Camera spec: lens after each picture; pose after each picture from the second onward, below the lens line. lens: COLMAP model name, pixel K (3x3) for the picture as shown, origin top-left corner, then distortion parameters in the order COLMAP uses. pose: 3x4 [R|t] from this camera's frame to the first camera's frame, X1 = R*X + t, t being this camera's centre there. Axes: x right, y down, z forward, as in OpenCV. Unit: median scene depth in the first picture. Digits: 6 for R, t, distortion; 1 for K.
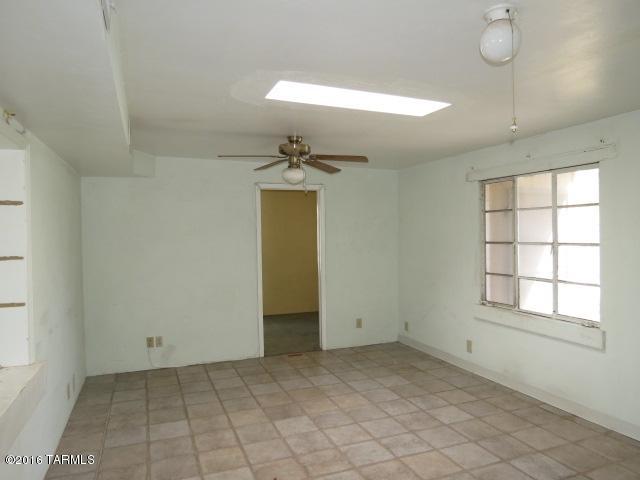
lens RADIAL K [[454.7, 0, 320.8], [0, 454.7, 238.9], [0, 0, 1]] dist [-0.028965, 0.004053]
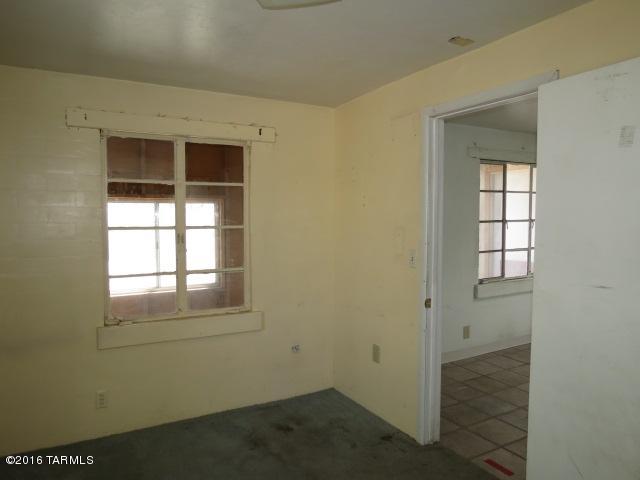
lens RADIAL K [[454.7, 0, 320.6], [0, 454.7, 237.7], [0, 0, 1]] dist [-0.028965, 0.004053]
pose [[-0.133196, -0.046175, 0.990013, -0.581774], [0.018105, 0.998634, 0.049013, -0.012330], [-0.990924, 0.024452, -0.132178, 1.477687]]
